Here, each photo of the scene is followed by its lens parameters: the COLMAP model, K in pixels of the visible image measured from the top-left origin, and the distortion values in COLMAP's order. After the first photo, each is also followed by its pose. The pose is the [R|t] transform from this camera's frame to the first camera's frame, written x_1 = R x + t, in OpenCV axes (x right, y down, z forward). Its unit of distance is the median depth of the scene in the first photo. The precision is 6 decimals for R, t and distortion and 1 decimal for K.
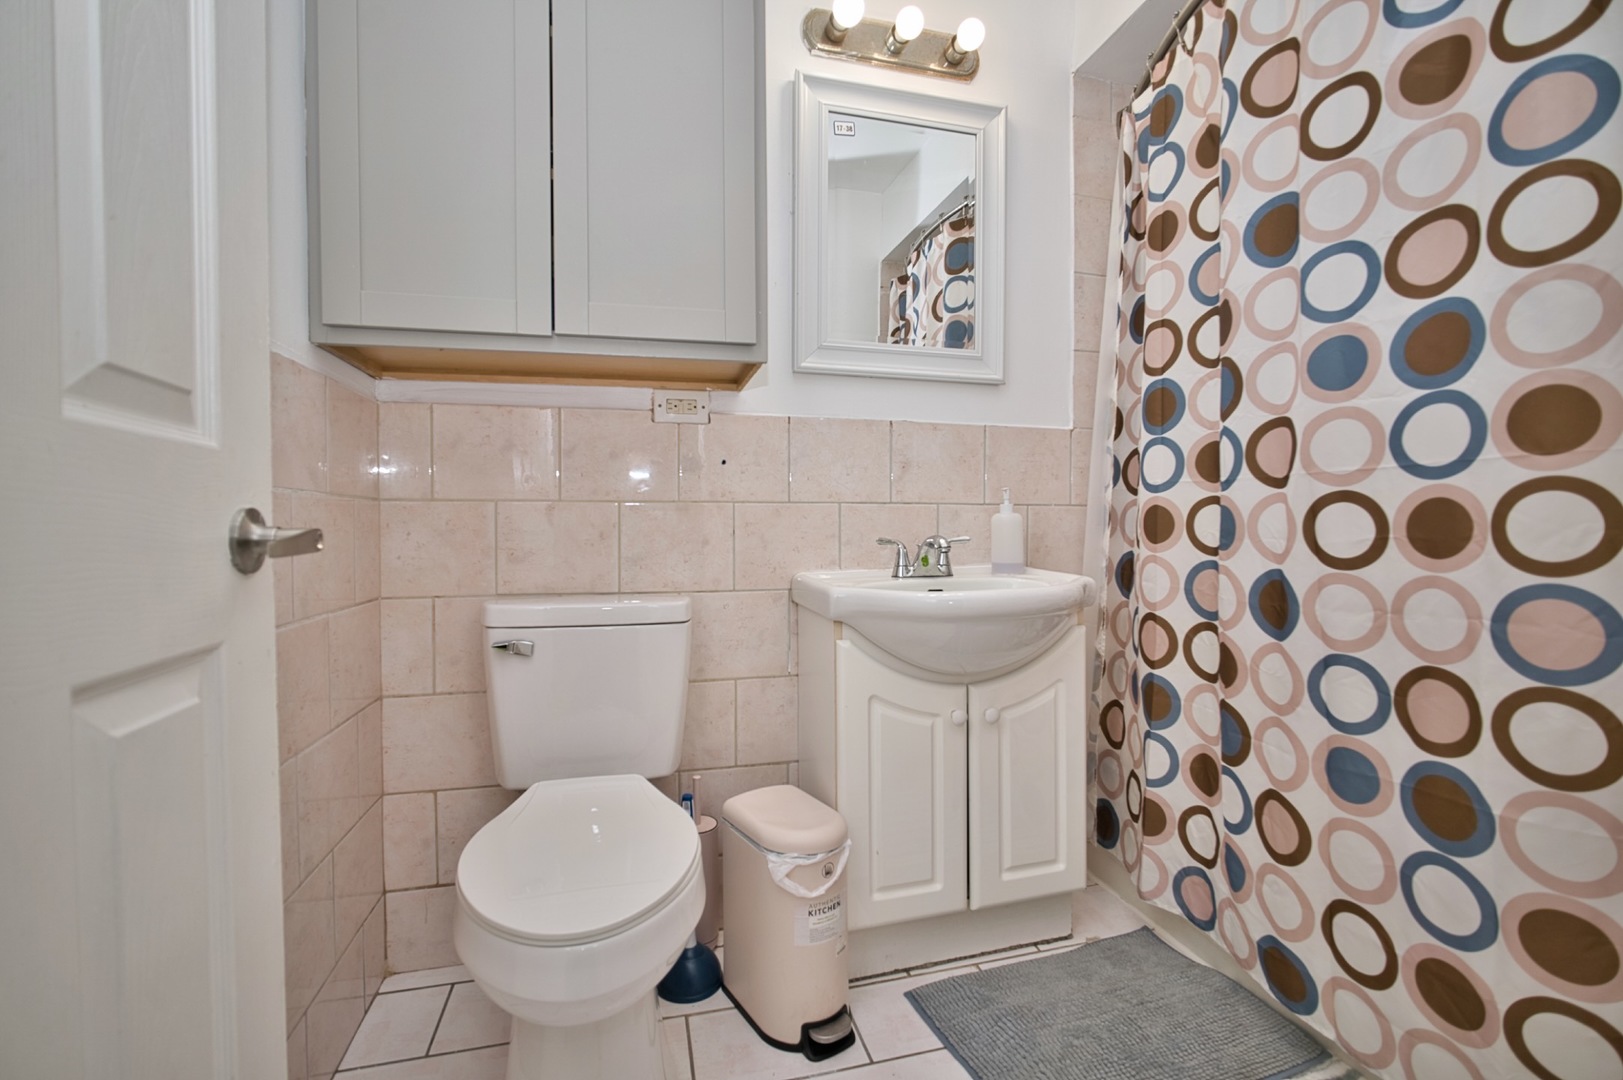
lens RADIAL K [[704.8, 0, 809.7], [0, 704.8, 540.8], [0, 0, 1]] dist [-0.023801, 0.006887]
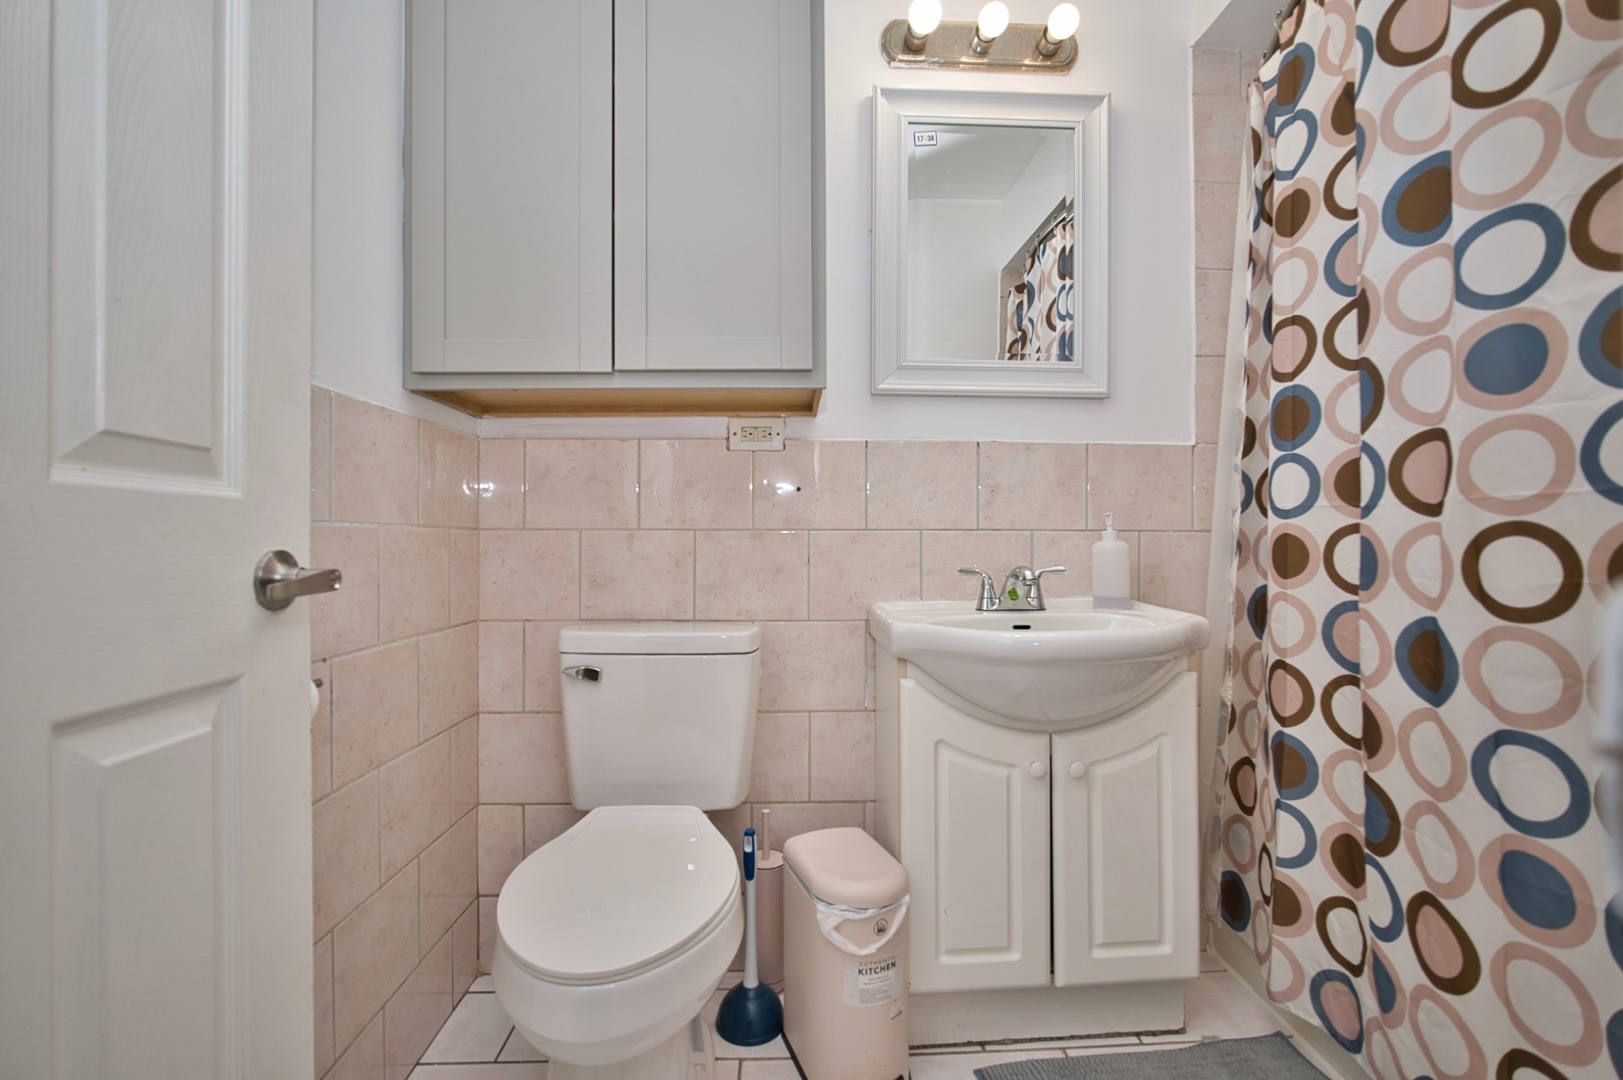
lens RADIAL K [[704.8, 0, 809.7], [0, 704.8, 540.8], [0, 0, 1]] dist [-0.023801, 0.006887]
pose [[0.976811, 0.001858, -0.214094, 0.115288], [-0.006625, 0.999746, -0.021549, -0.020698], [0.213999, 0.022468, 0.976575, 0.051289]]
